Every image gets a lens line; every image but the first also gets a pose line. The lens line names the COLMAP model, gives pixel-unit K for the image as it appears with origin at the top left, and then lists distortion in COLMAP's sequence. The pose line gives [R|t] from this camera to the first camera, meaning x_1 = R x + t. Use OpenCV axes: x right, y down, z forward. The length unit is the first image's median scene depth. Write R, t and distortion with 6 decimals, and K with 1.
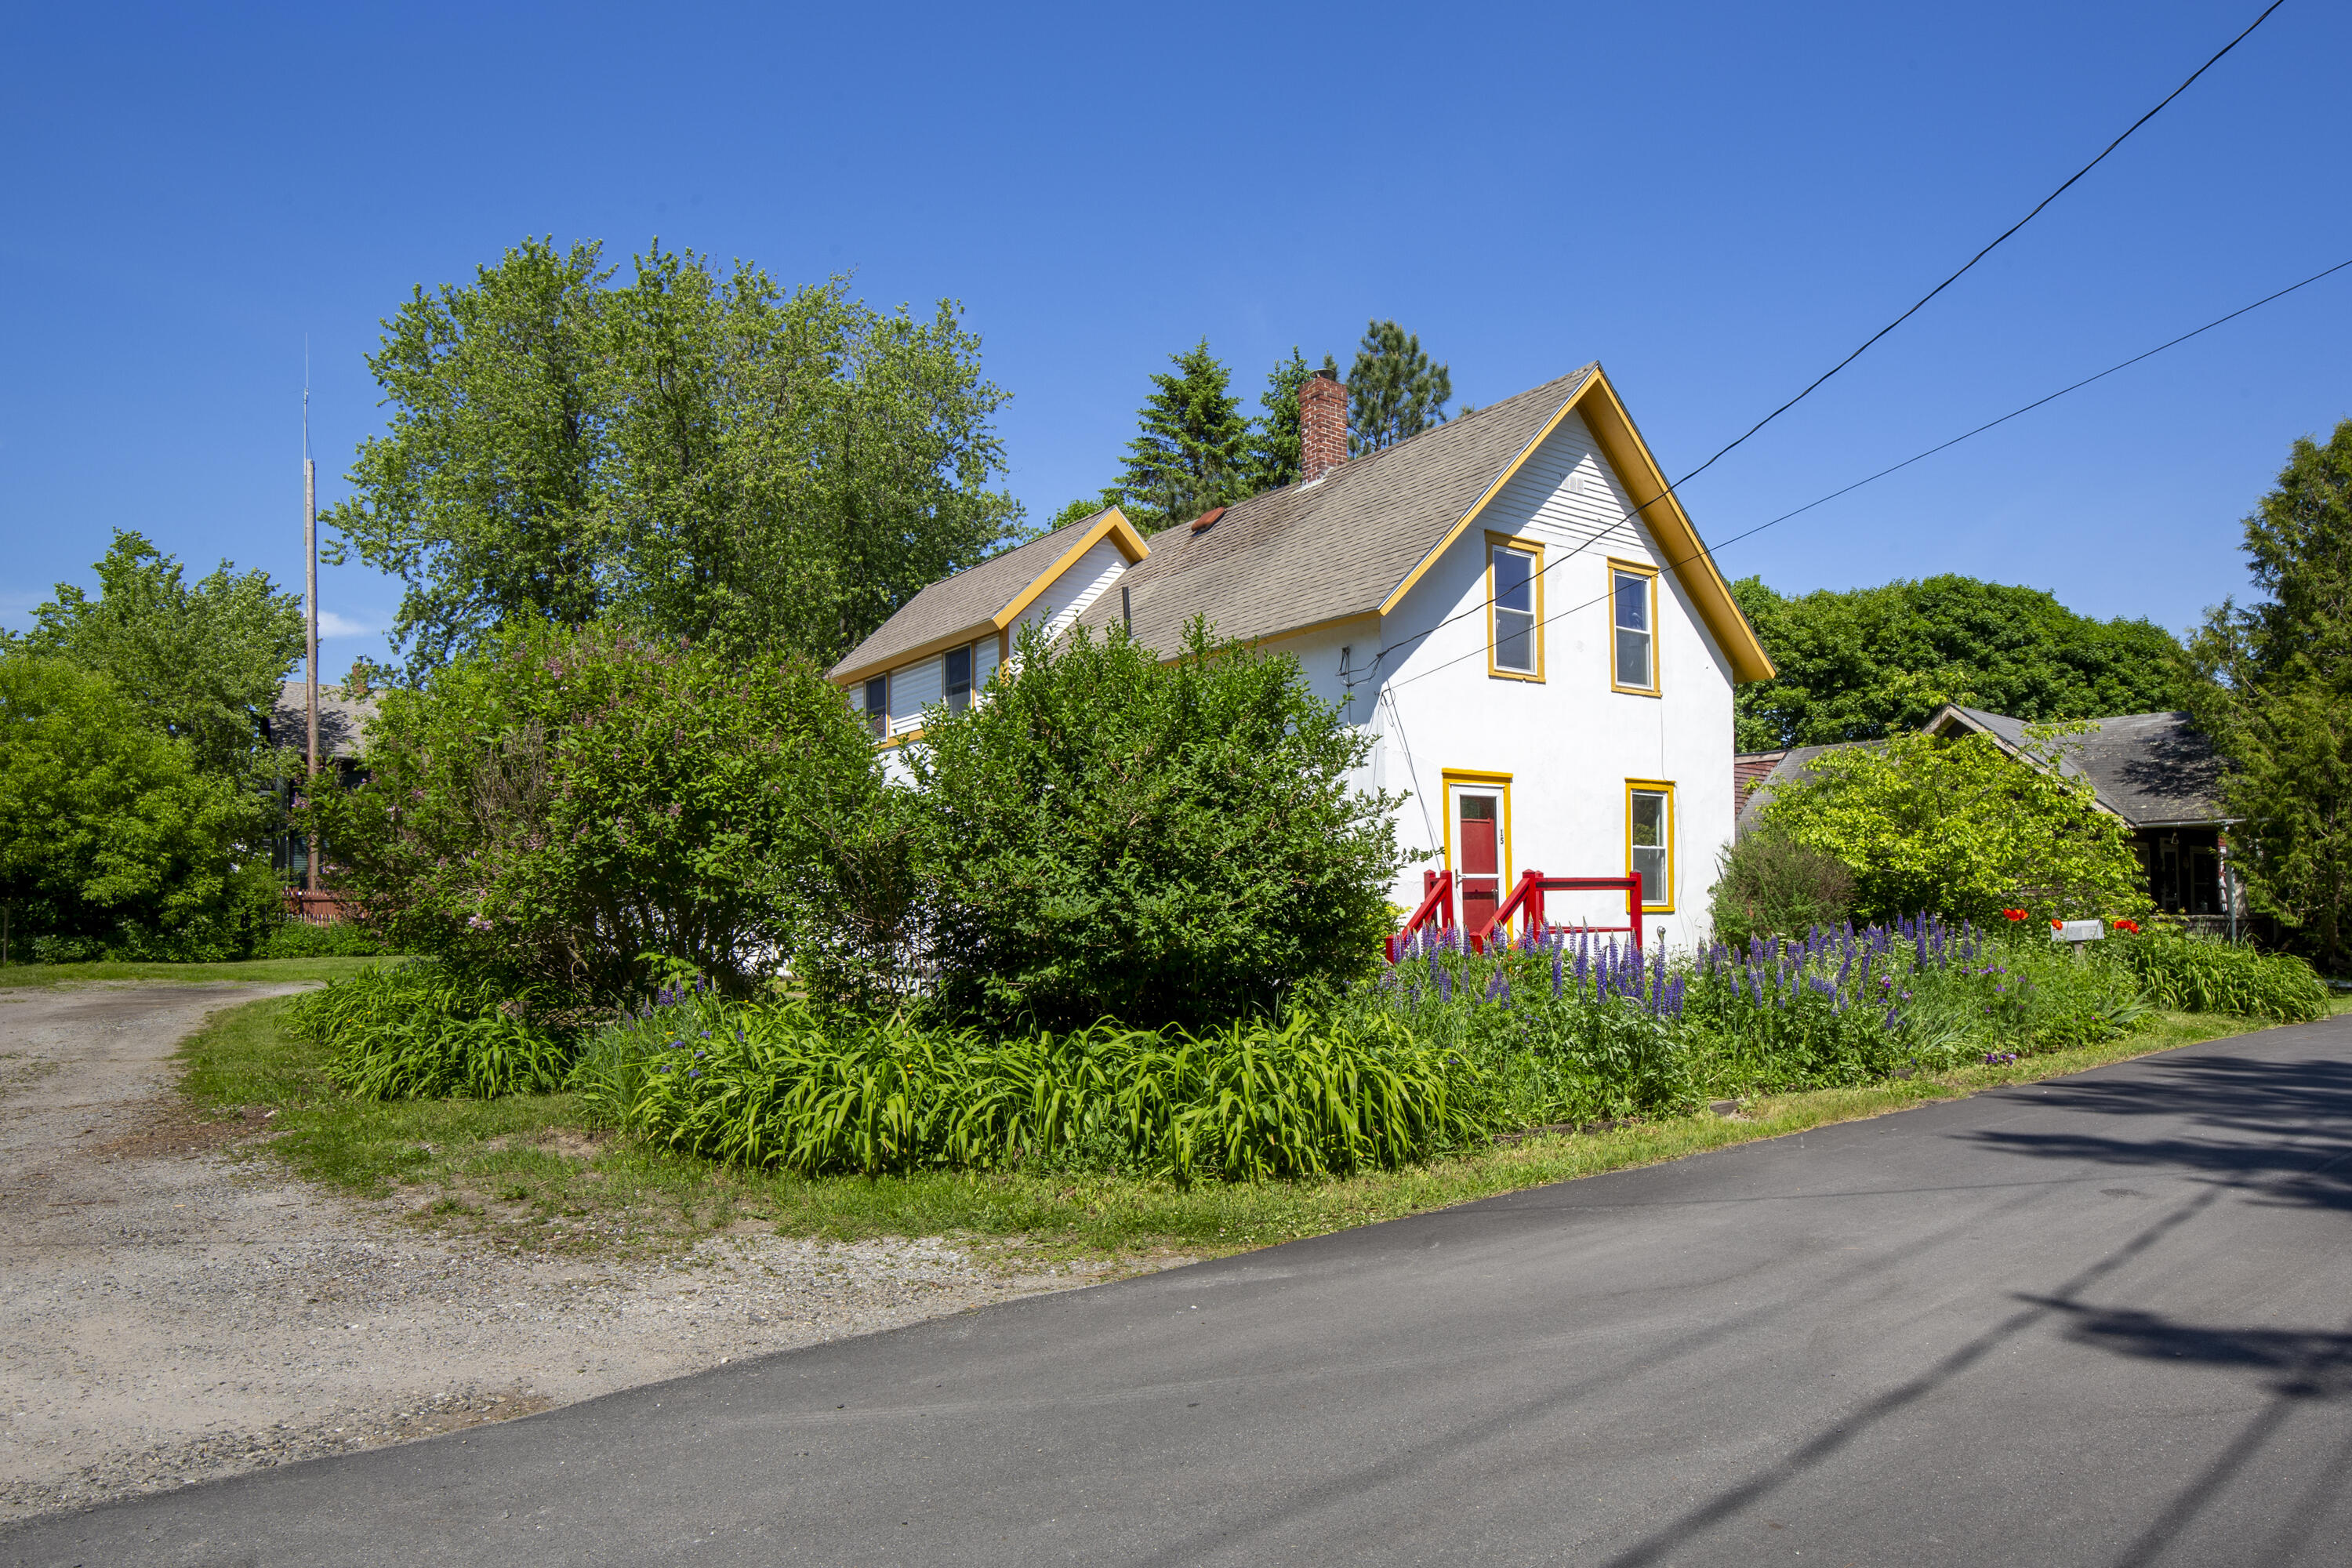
lens RADIAL K [[1374.5, 0, 1186.2], [0, 1374.5, 884.7], [0, 0, 1]] dist [-0.014338, -0.006296]
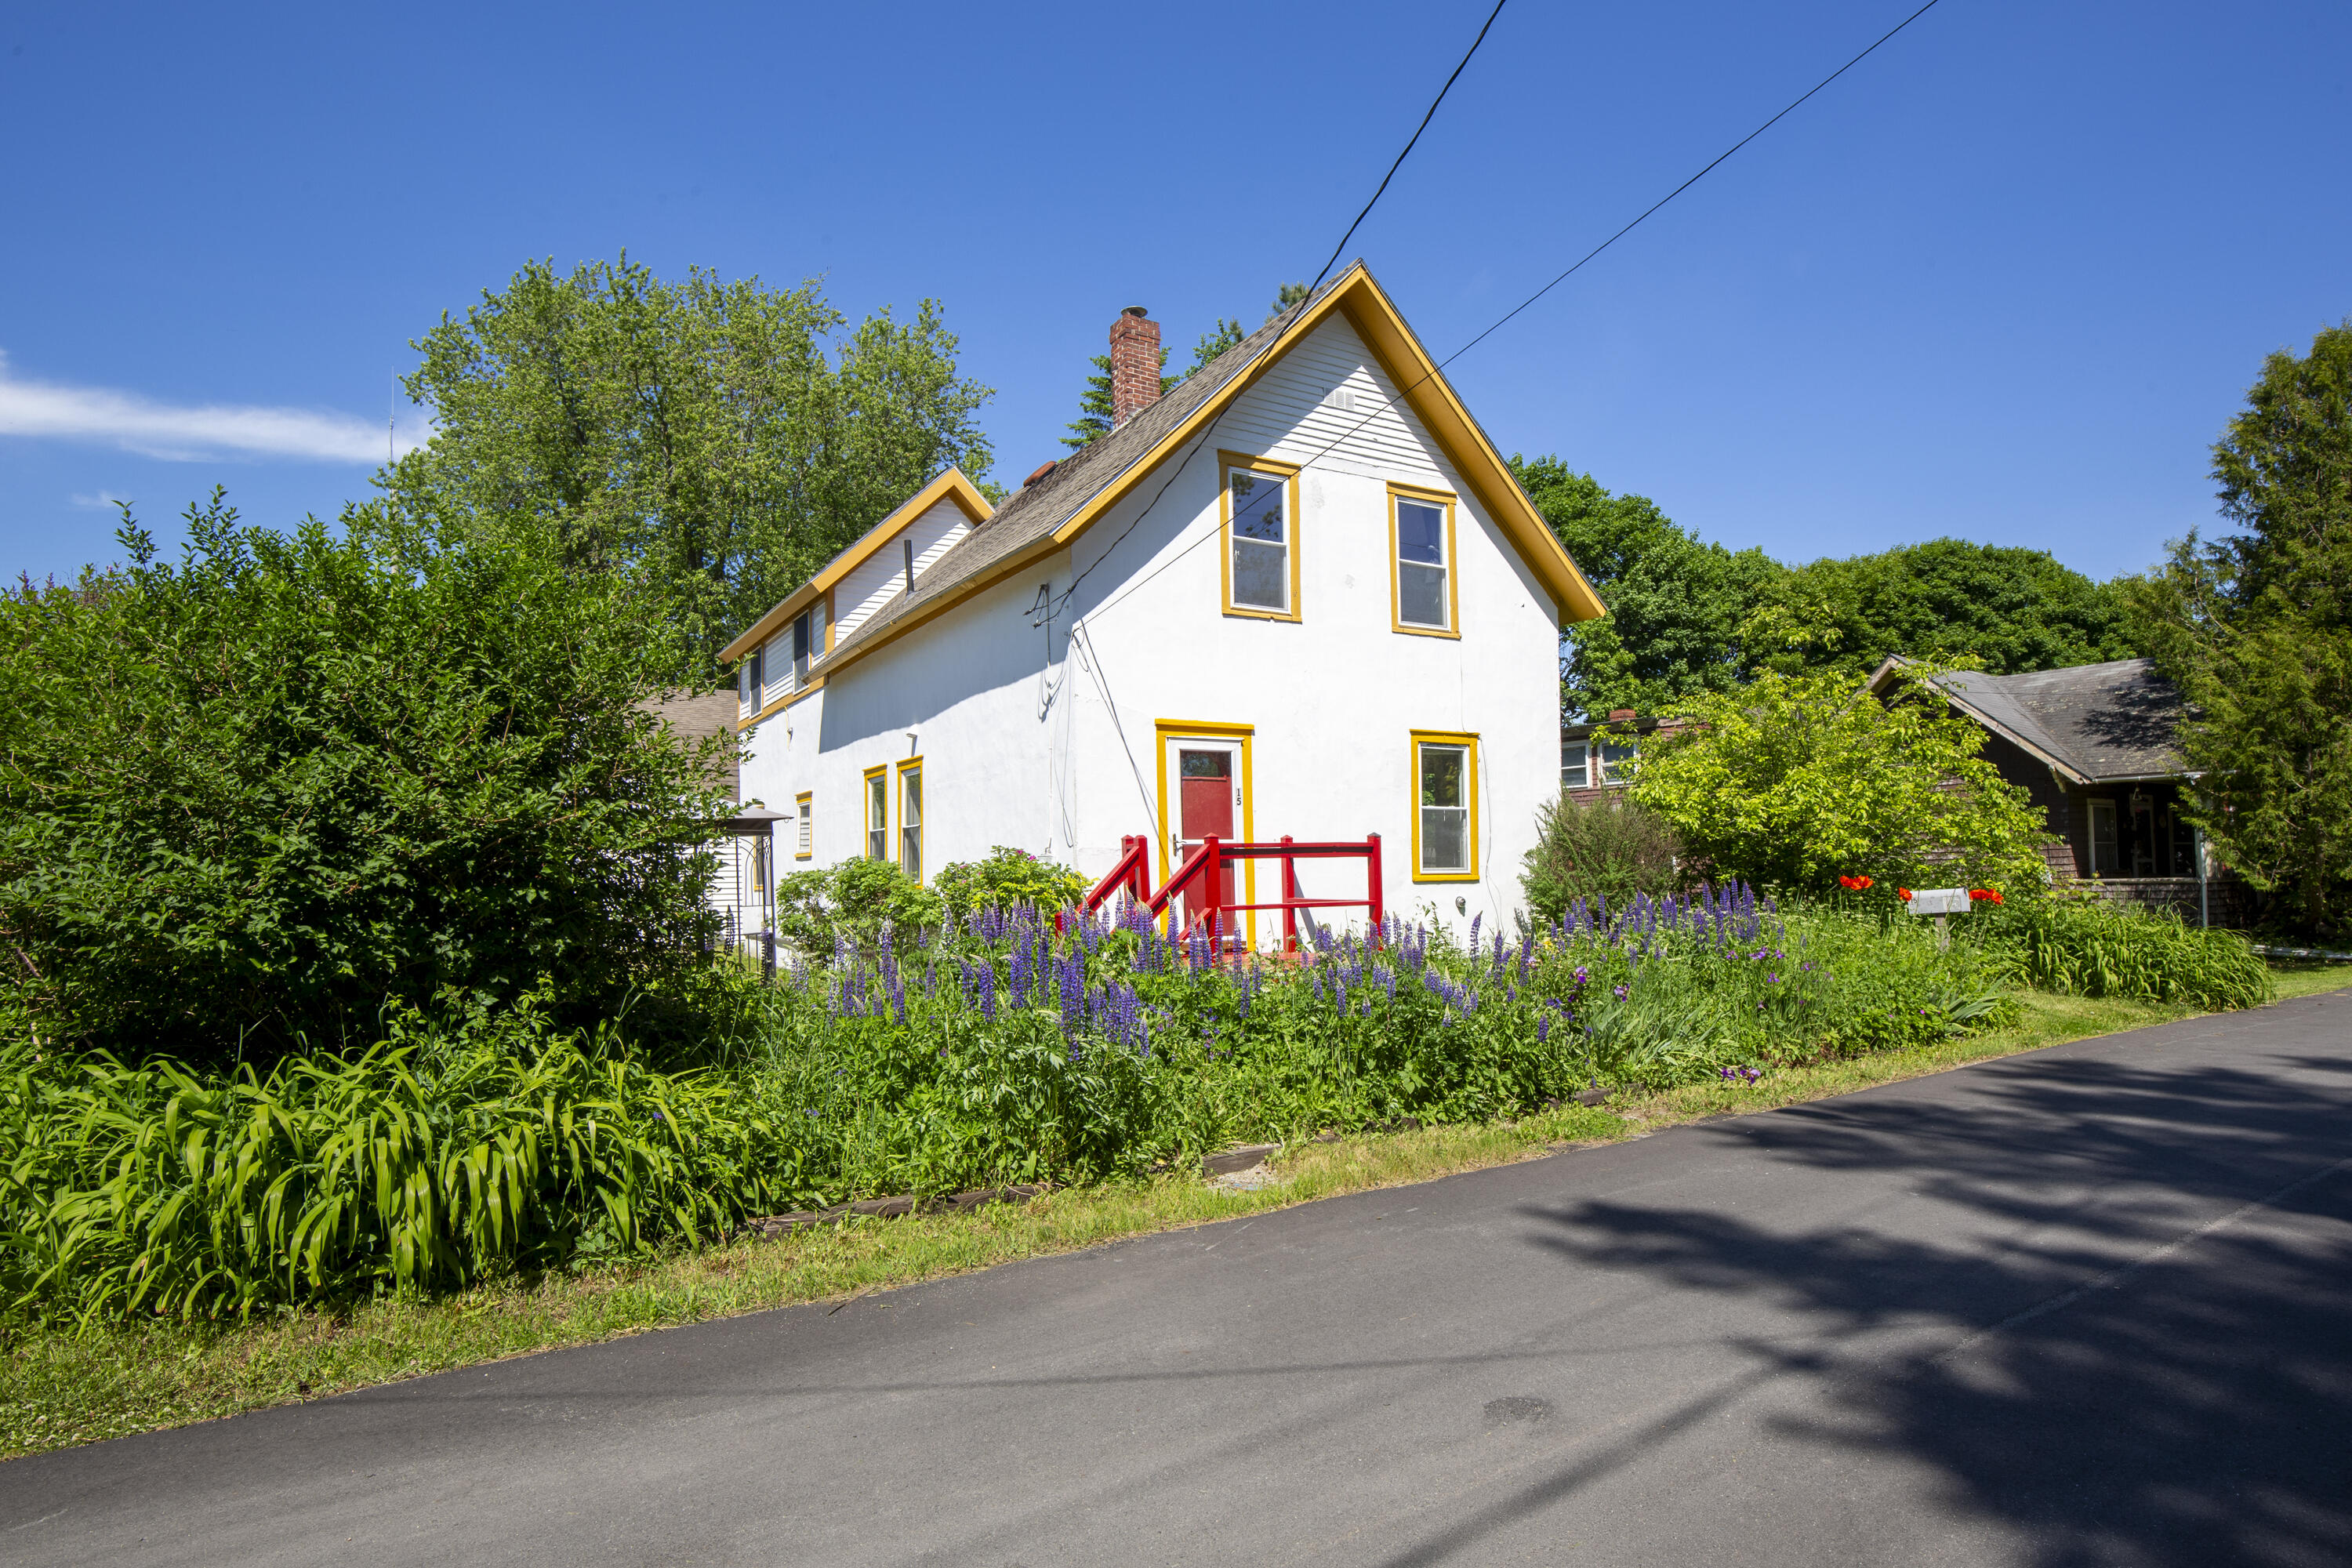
lens RADIAL K [[1234.2, 0, 1156.8], [0, 1234.2, 842.1], [0, 0, 1]] dist [-0.026152, 0.003154]
pose [[0.995435, -0.008125, -0.095094, 0.217751], [0.007380, 0.999939, -0.008181, -0.000011], [0.095155, 0.007442, 0.995435, 0.182258]]
